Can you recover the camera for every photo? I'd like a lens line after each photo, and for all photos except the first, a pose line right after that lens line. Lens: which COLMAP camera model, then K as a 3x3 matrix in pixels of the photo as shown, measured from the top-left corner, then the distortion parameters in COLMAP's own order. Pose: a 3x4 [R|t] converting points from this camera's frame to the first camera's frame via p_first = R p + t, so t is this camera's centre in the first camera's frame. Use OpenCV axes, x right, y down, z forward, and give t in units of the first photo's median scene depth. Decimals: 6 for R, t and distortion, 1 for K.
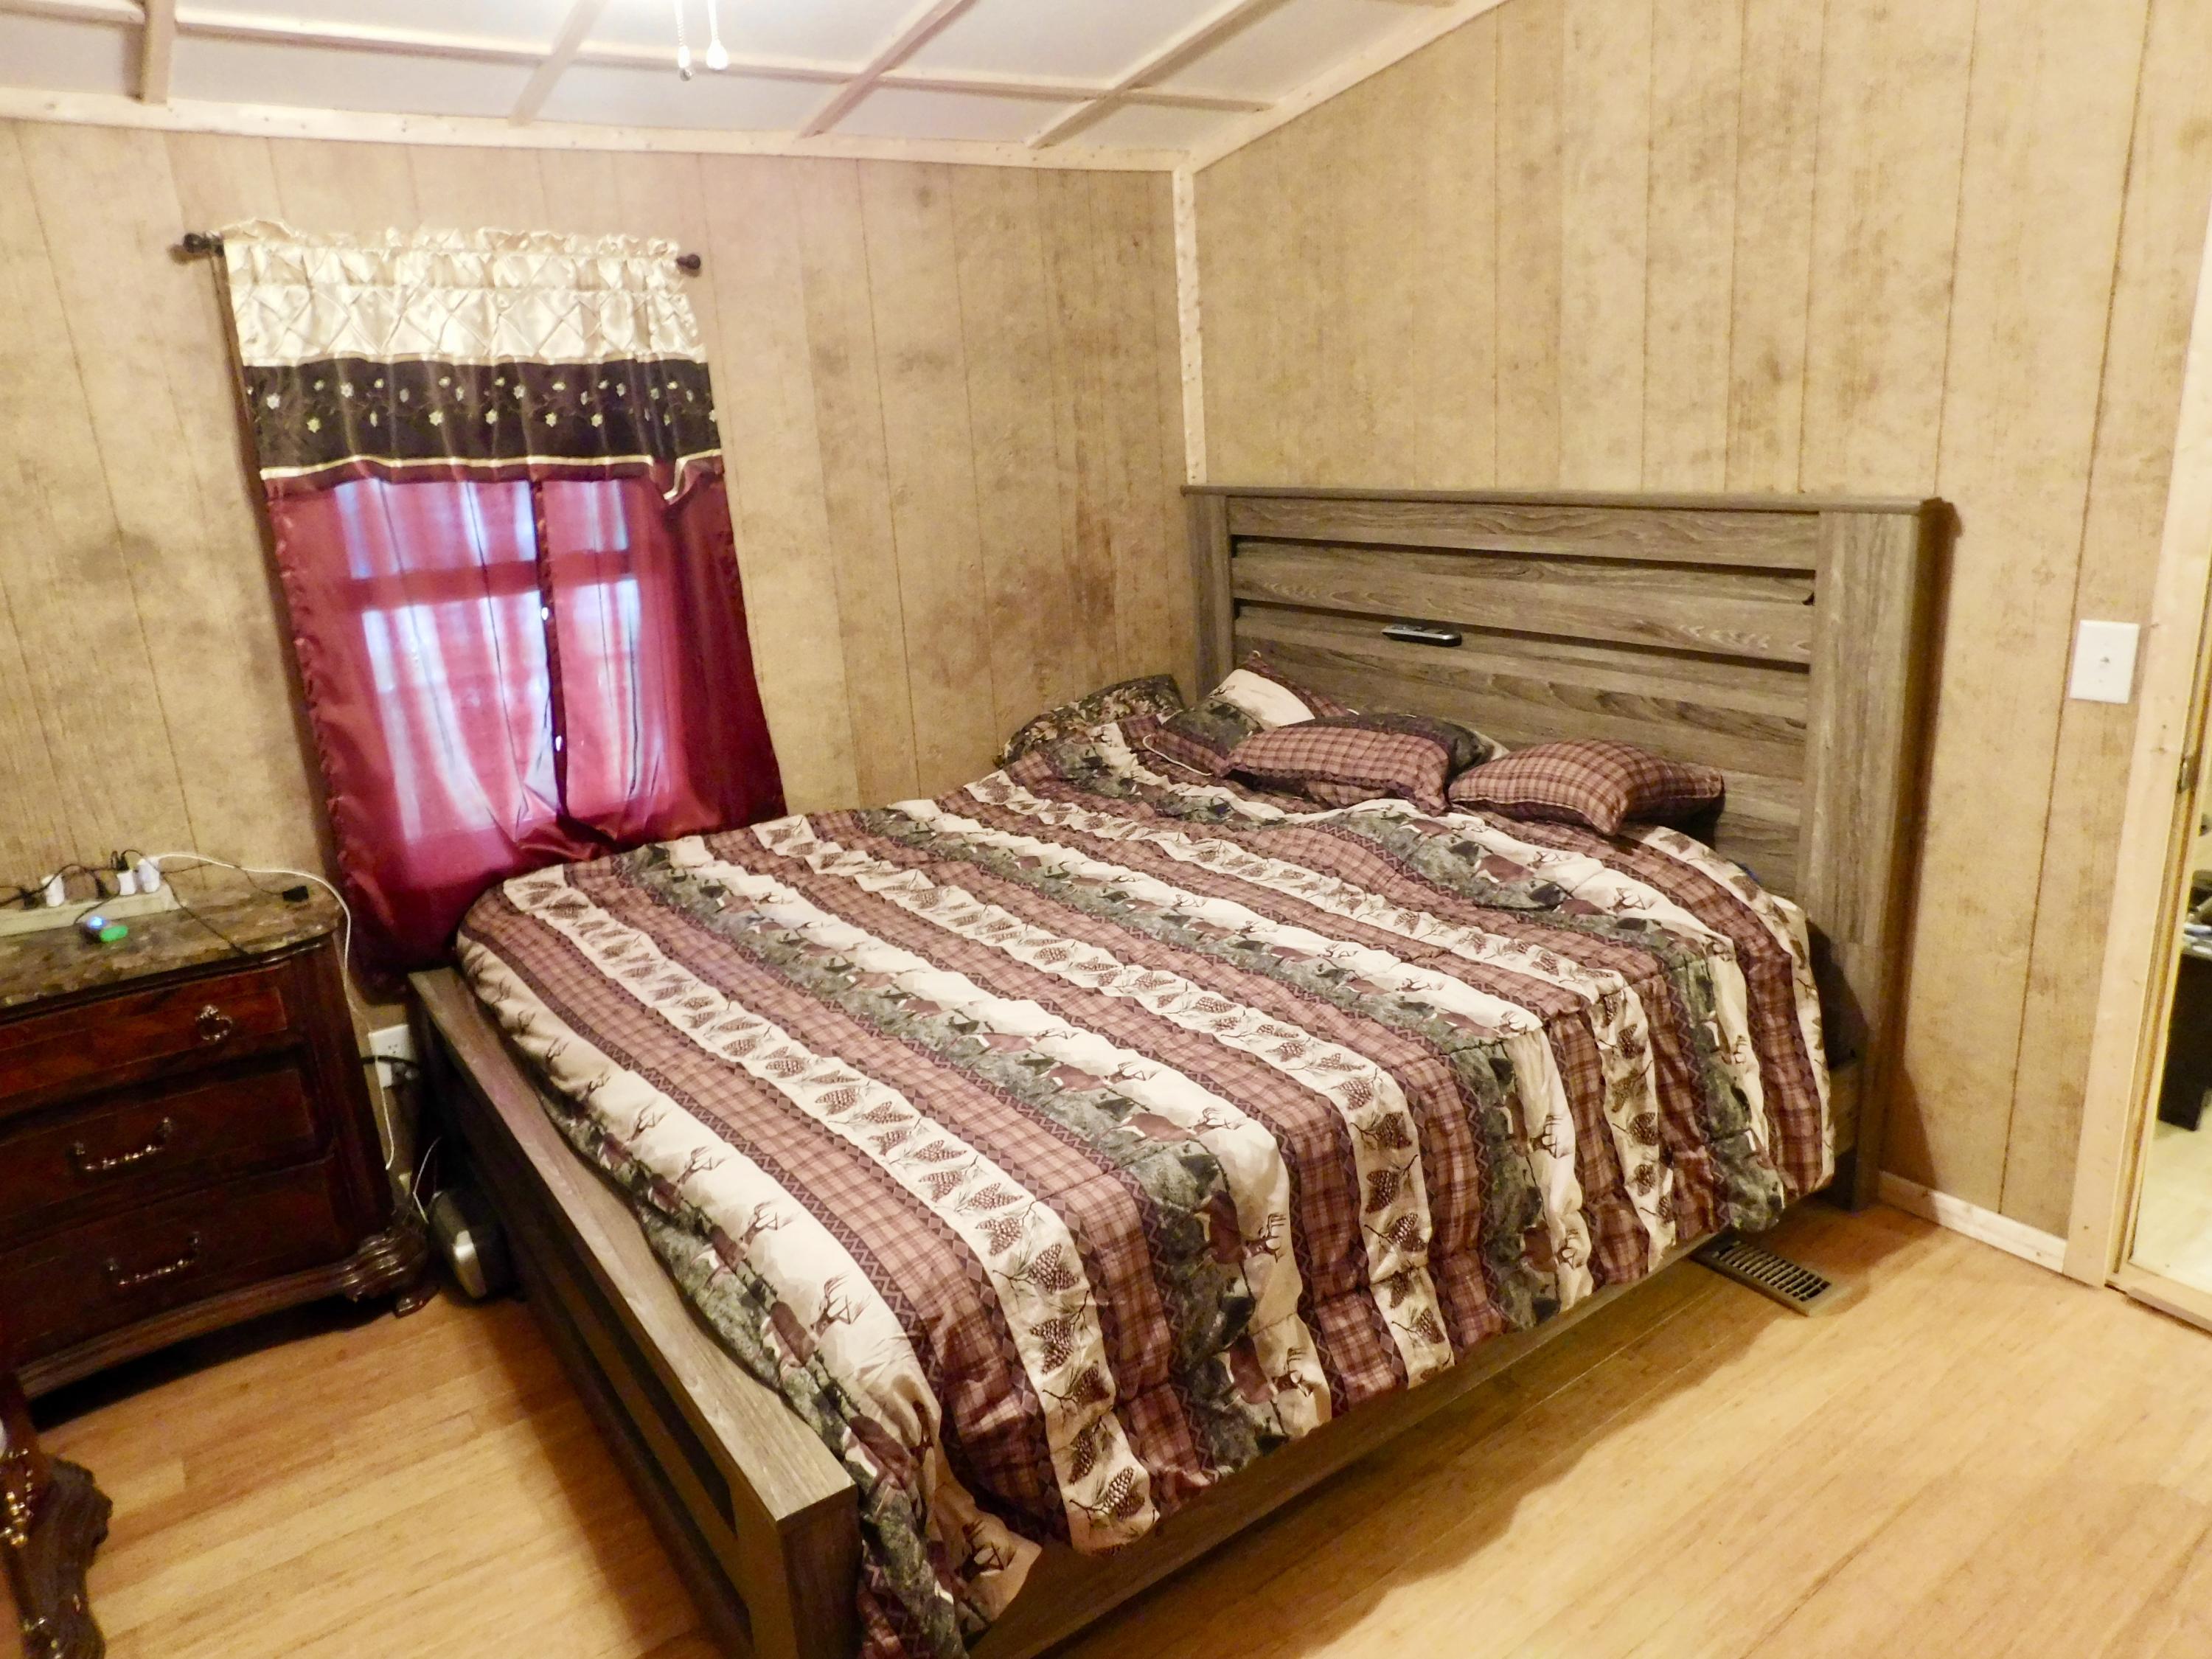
lens RADIAL K [[1448.8, 0, 1118.5], [0, 1448.8, 825.8], [0, 0, 1]] dist [-0.086336, 0.062166]
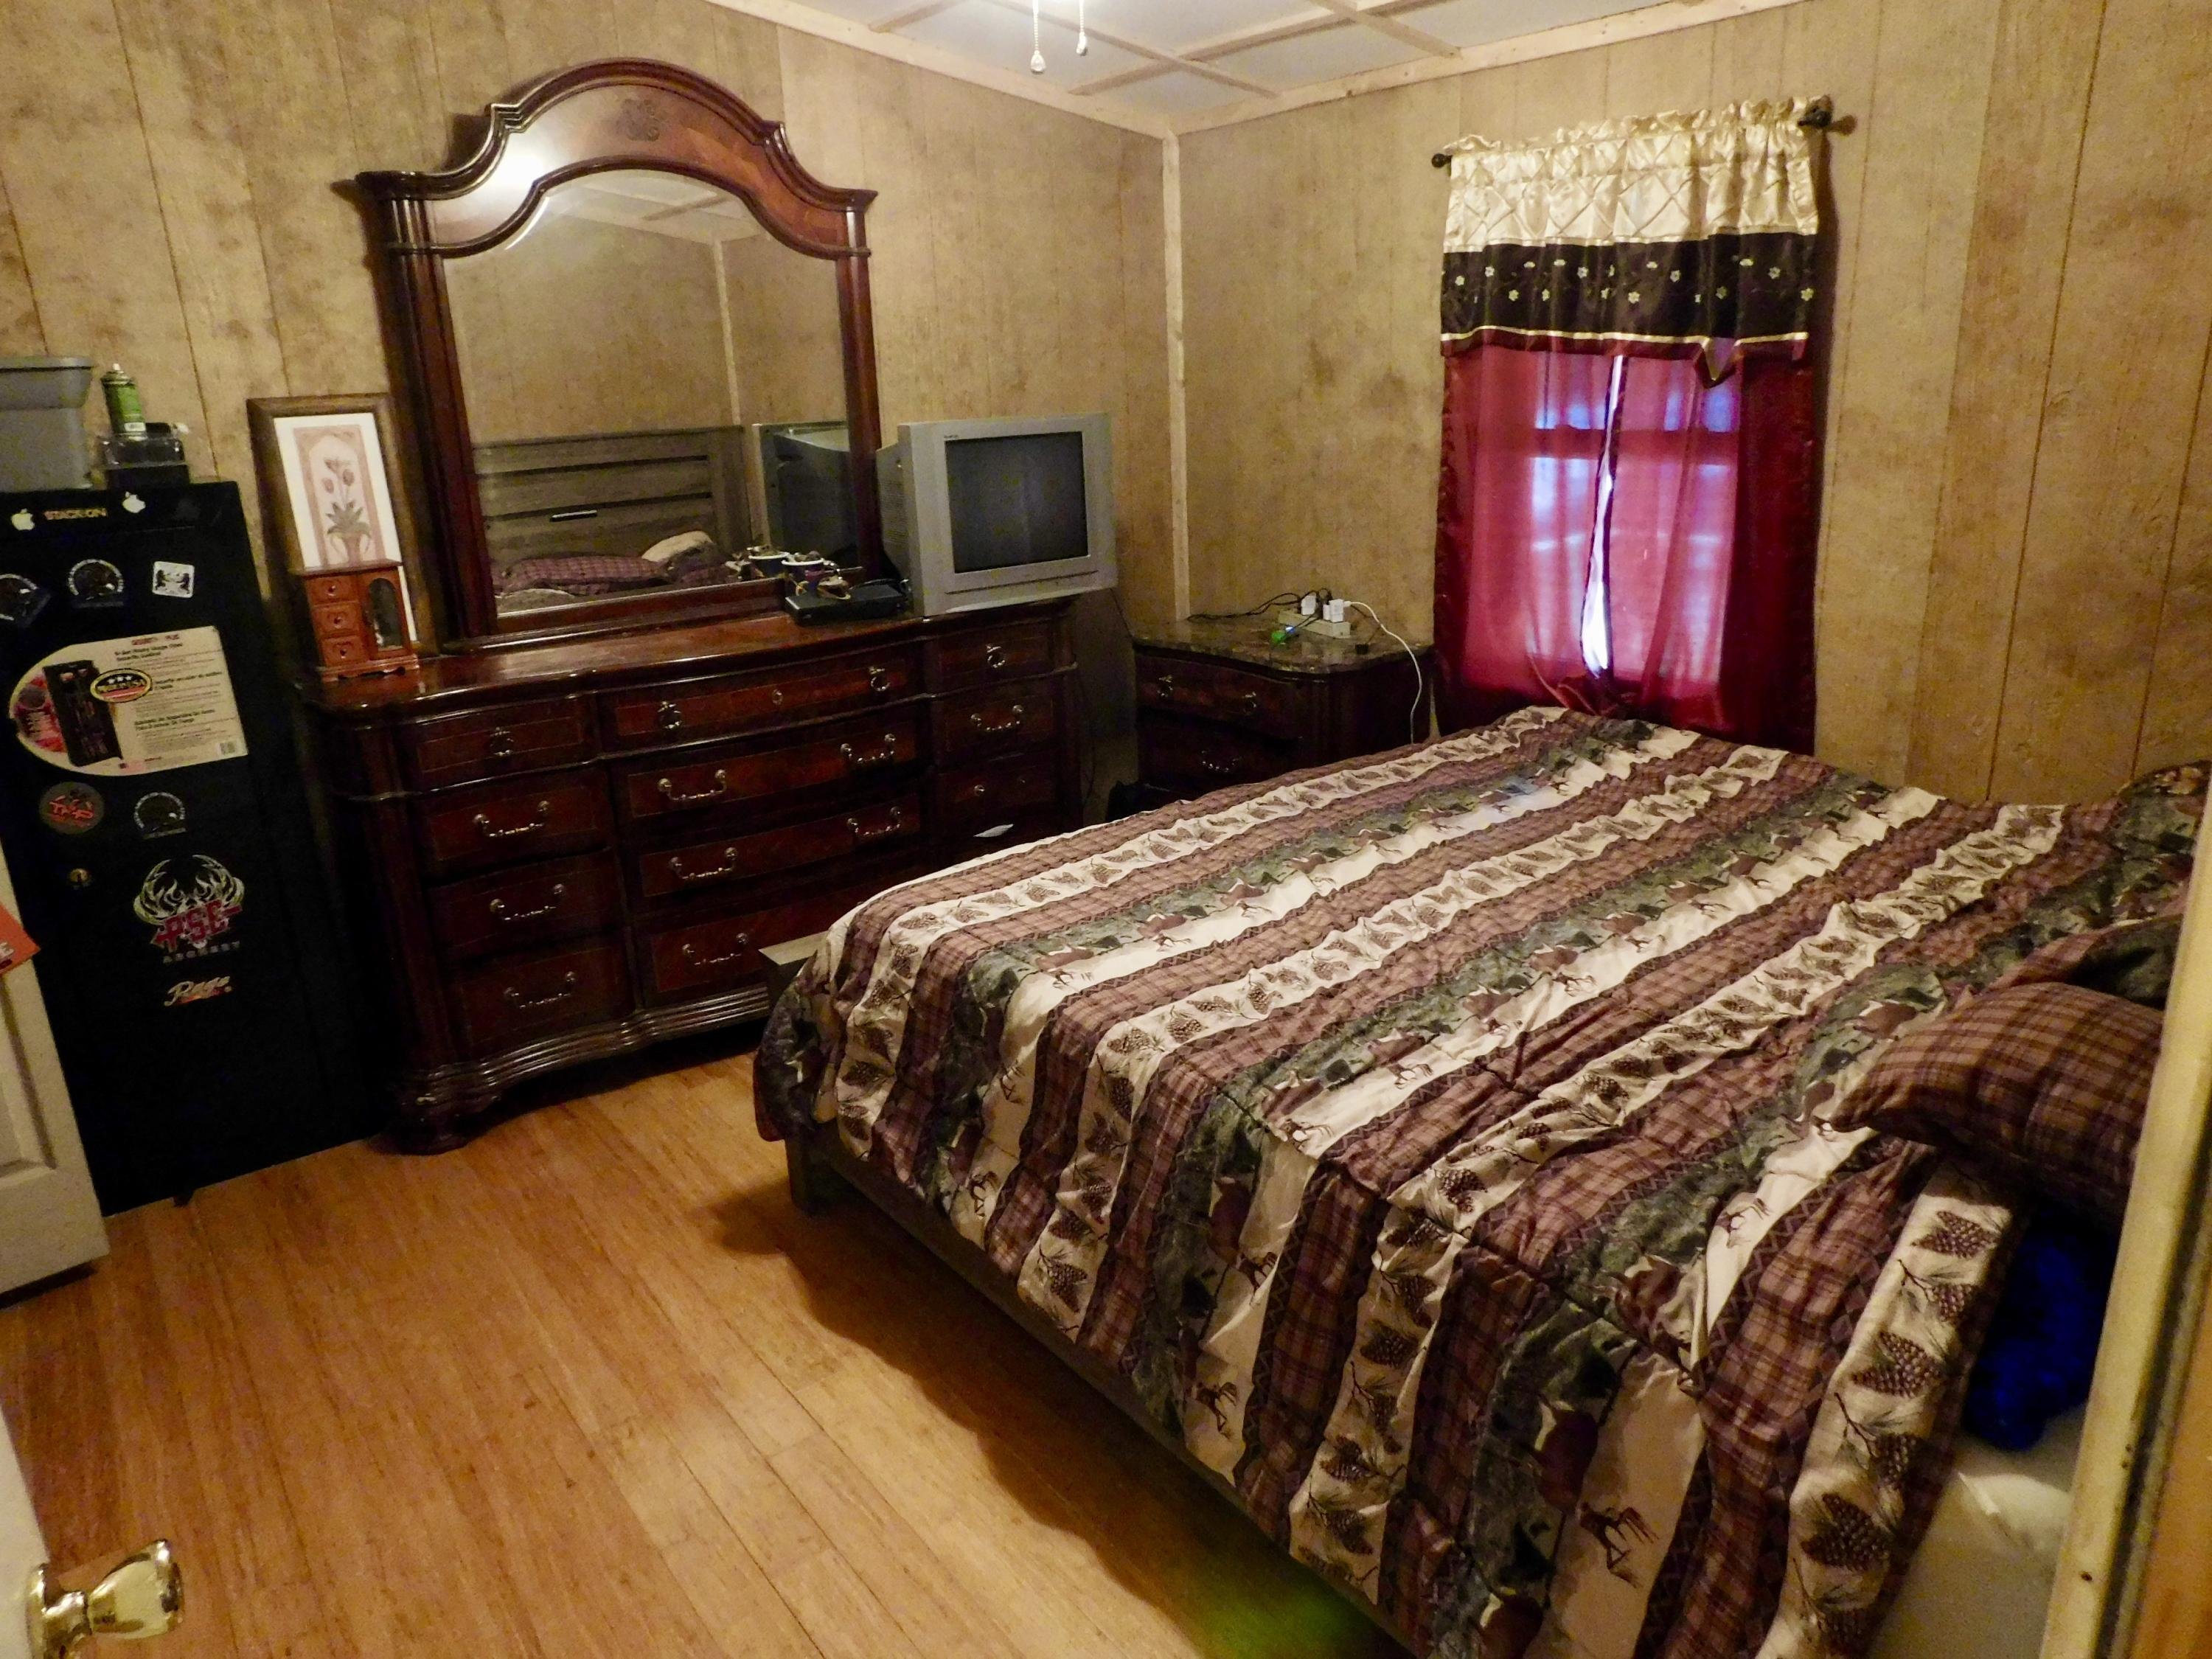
lens RADIAL K [[1448.8, 0, 1118.5], [0, 1448.8, 825.8], [0, 0, 1]] dist [-0.086336, 0.062166]
pose [[0.037811, 0.352615, -0.935004, 0.731846], [-0.243752, 0.910665, 0.333579, -0.192736], [0.969100, 0.215296, 0.120384, 0.605273]]
